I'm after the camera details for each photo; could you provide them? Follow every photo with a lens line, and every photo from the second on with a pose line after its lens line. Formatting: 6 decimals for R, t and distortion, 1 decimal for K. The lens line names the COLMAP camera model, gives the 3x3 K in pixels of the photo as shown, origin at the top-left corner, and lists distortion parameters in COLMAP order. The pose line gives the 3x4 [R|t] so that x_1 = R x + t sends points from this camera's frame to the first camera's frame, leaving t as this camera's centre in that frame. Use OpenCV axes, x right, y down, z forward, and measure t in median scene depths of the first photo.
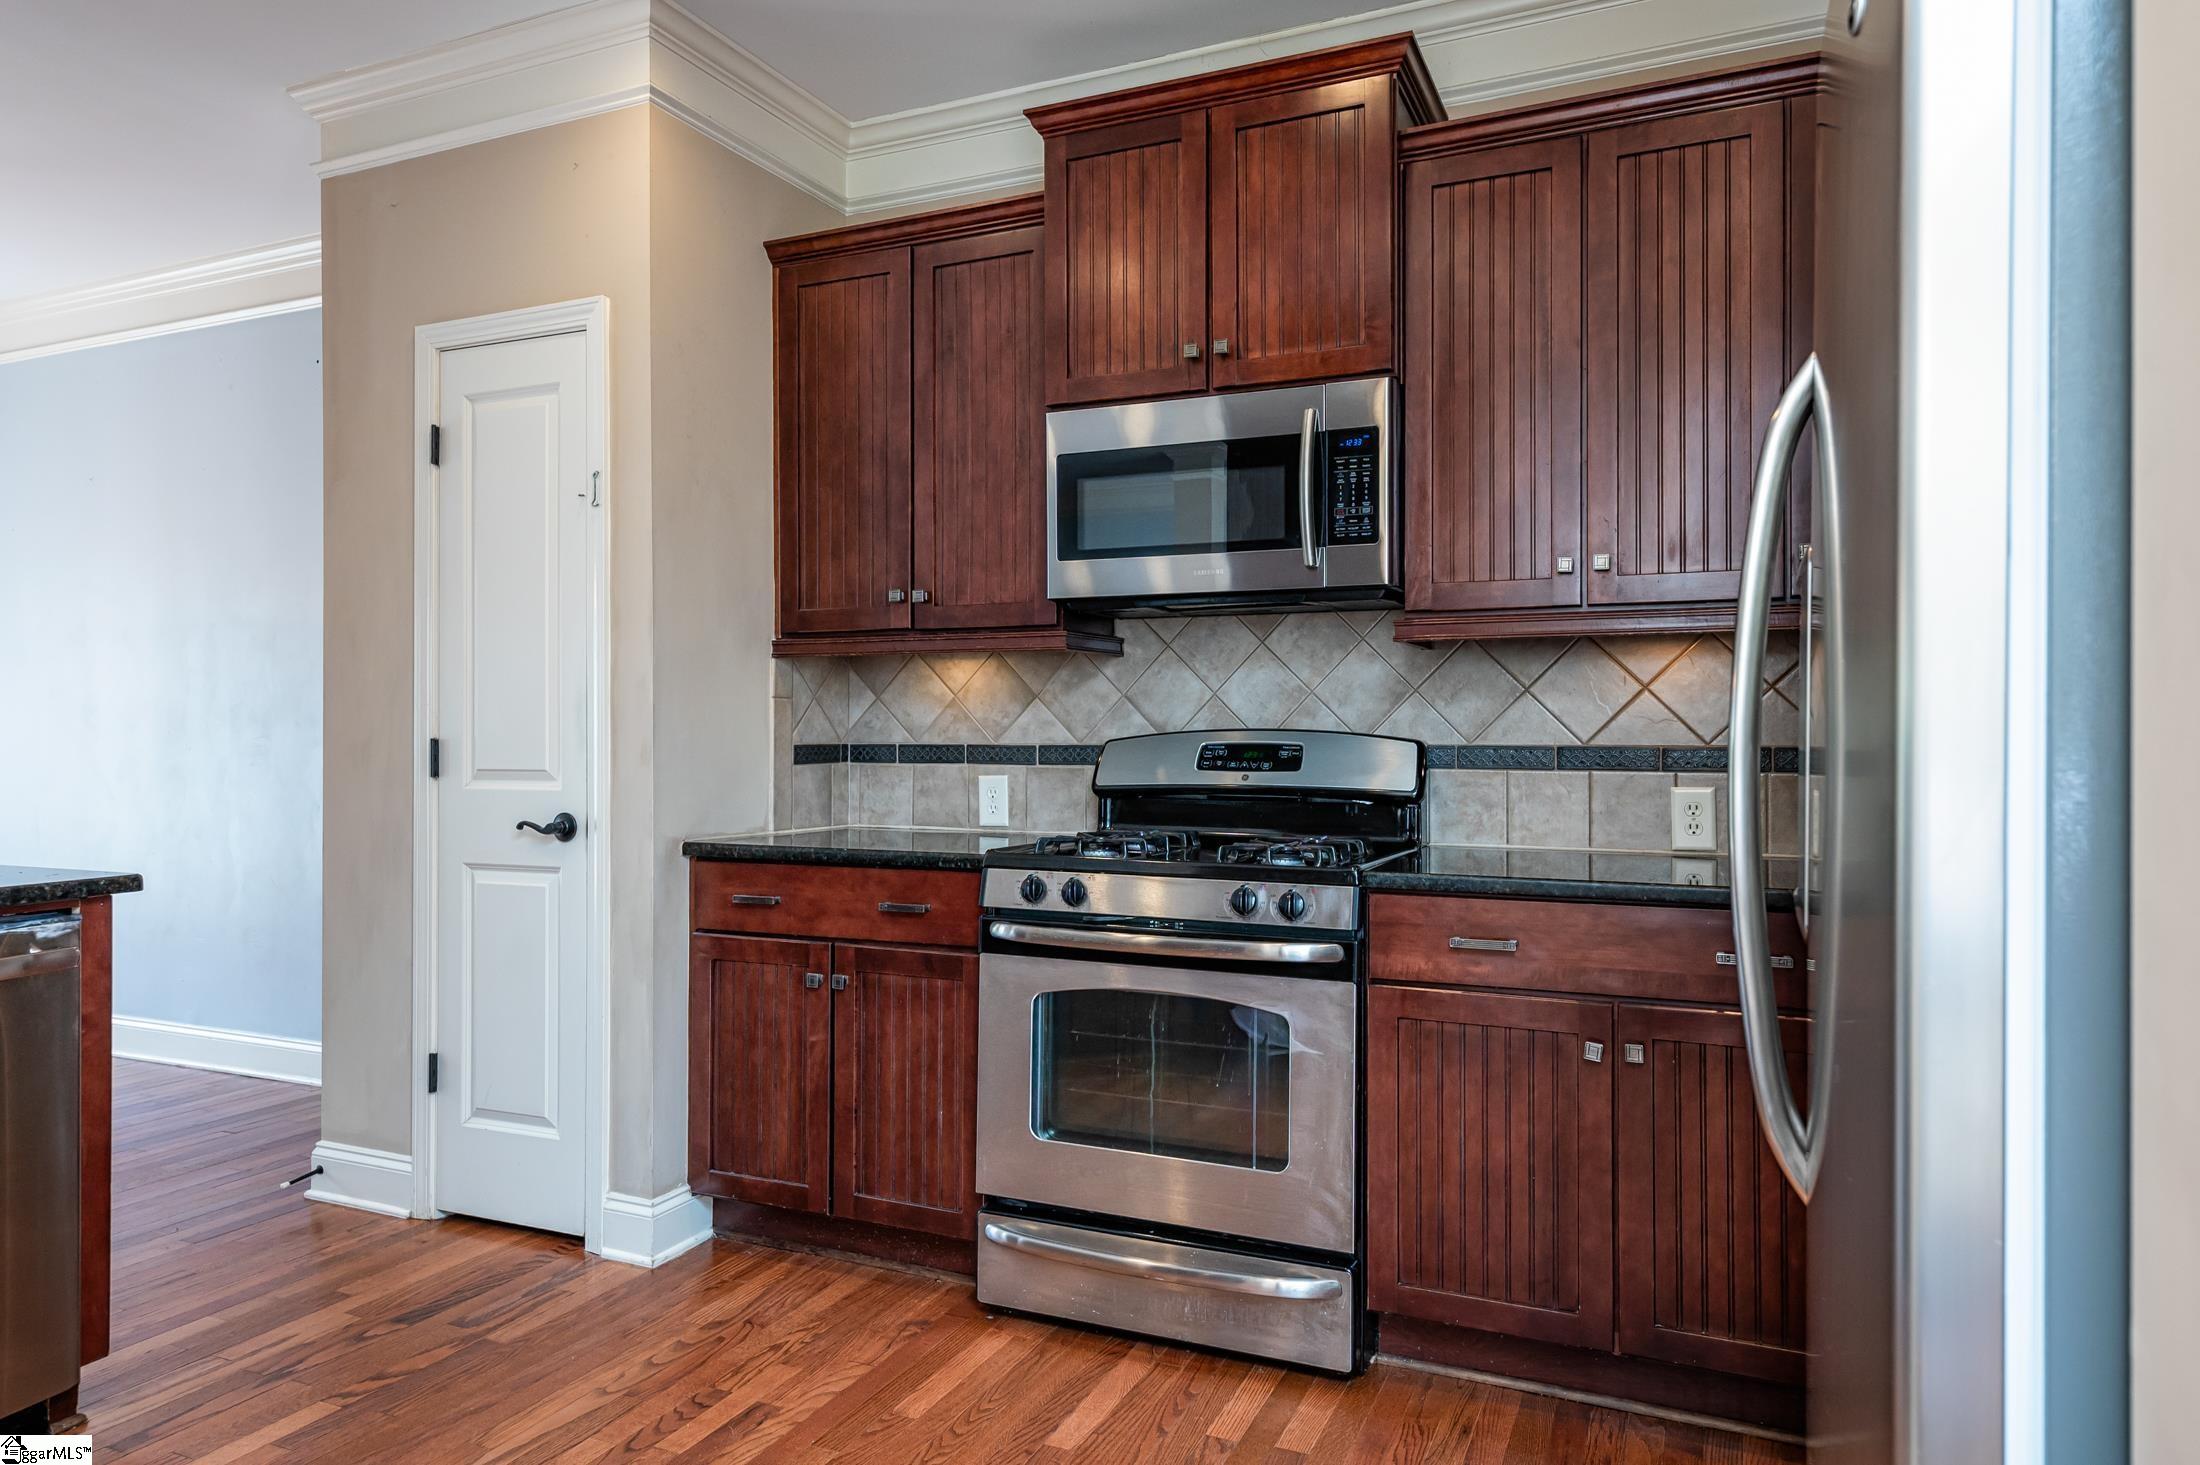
lens RADIAL K [[1352.1, 0, 1100.0], [0, 1352.1, 732.5], [0, 0, 1]] dist [0.002258, 0.001053]
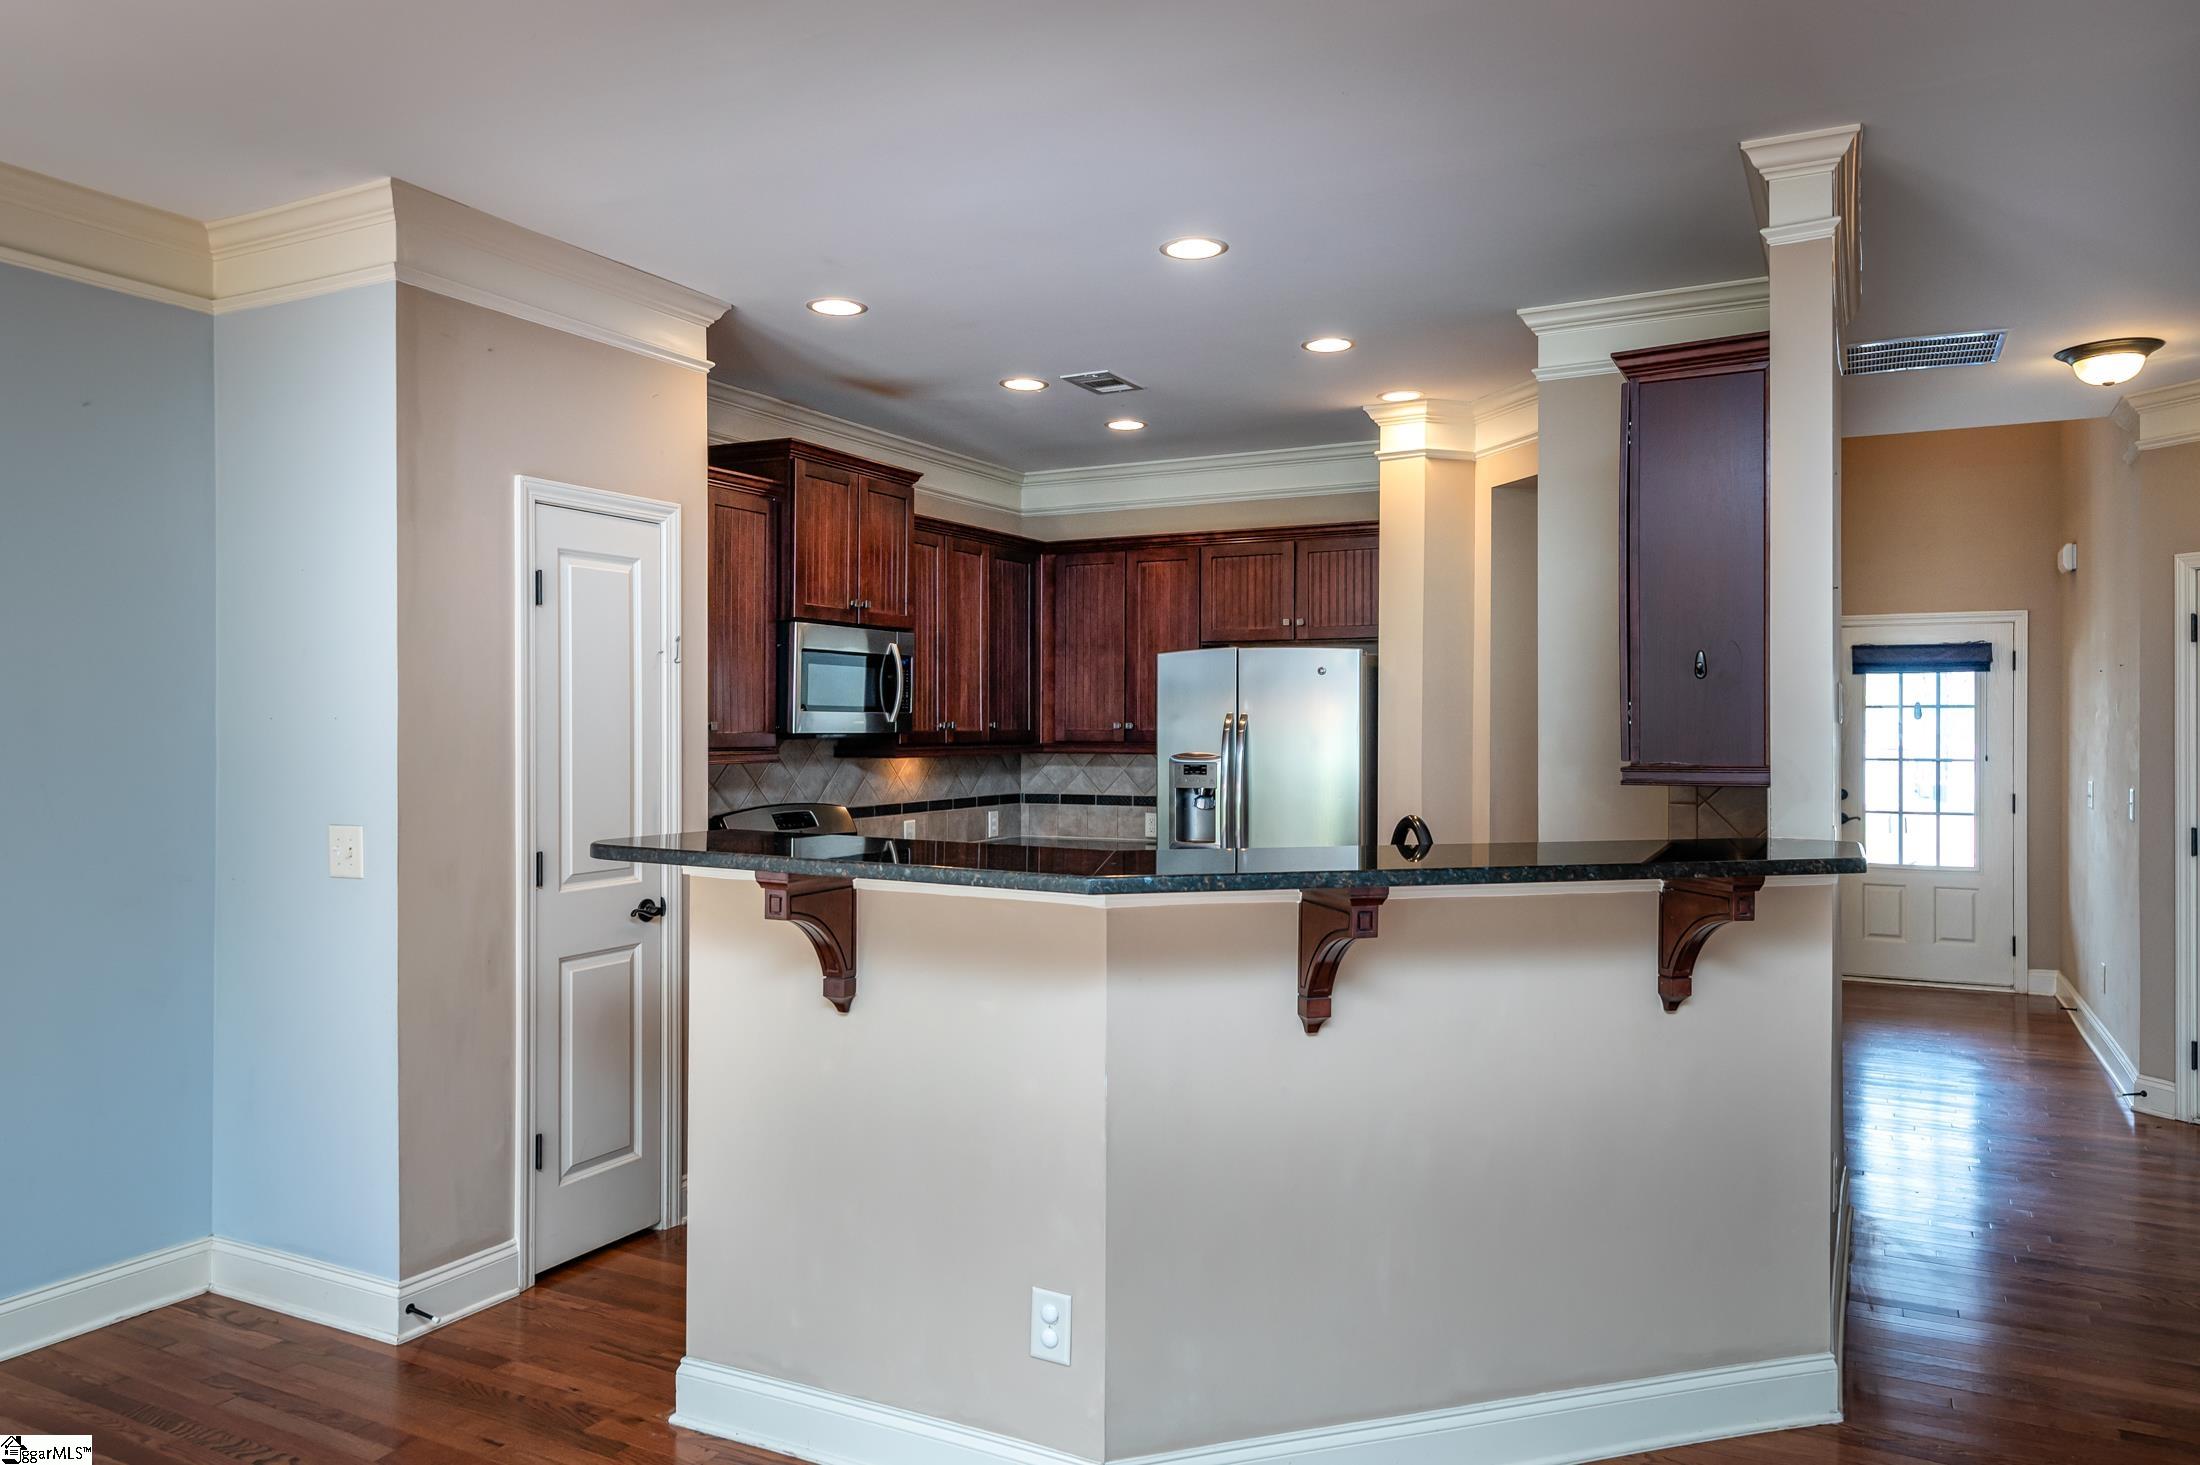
lens RADIAL K [[1520.8, 0, 1100.0], [0, 1520.8, 732.5], [0, 0, 1]] dist [0.003785, 0.003992]
pose [[0.056330, -0.007477, 0.998384, -1.861780], [-0.001434, 0.999970, 0.007570, -0.112590], [-0.998411, -0.001858, 0.056318, 0.509103]]
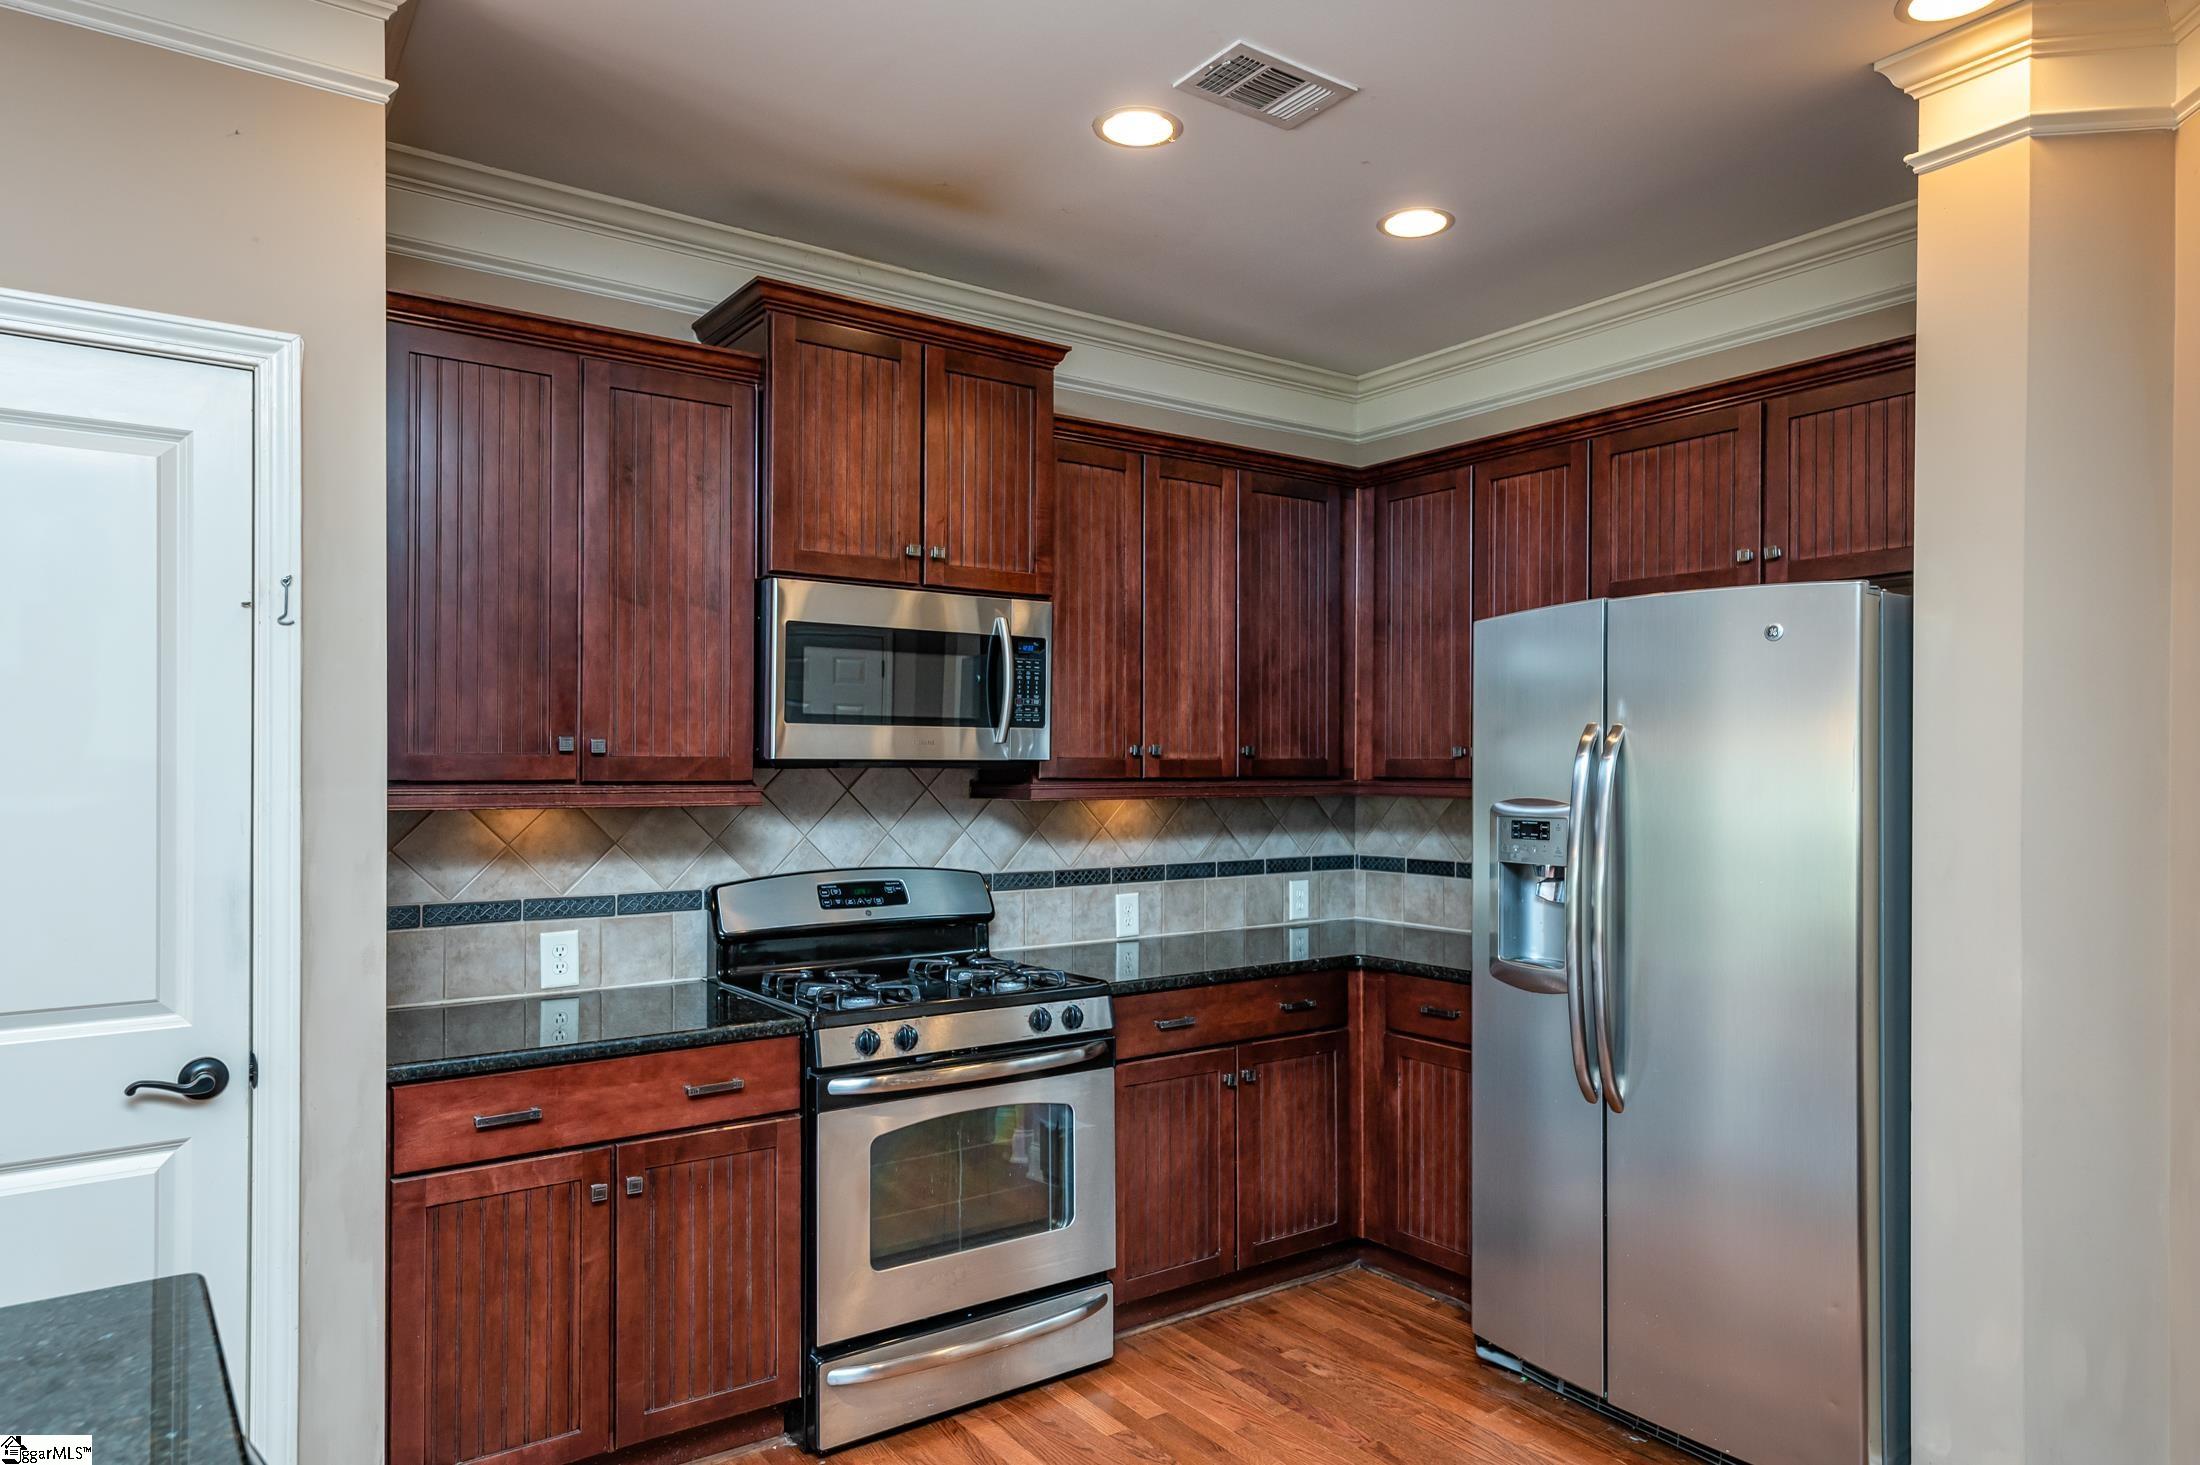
lens RADIAL K [[1346.8, 0, 1099.1], [0, 1346.8, 760.2], [0, 0, 1]] dist [-0.000638, -0.001034]
pose [[0.506316, 0.001583, 0.862346, -0.782899], [-0.000830, 0.999999, -0.001348, -0.095315], [-0.862348, -0.000033, 0.506317, 0.265315]]
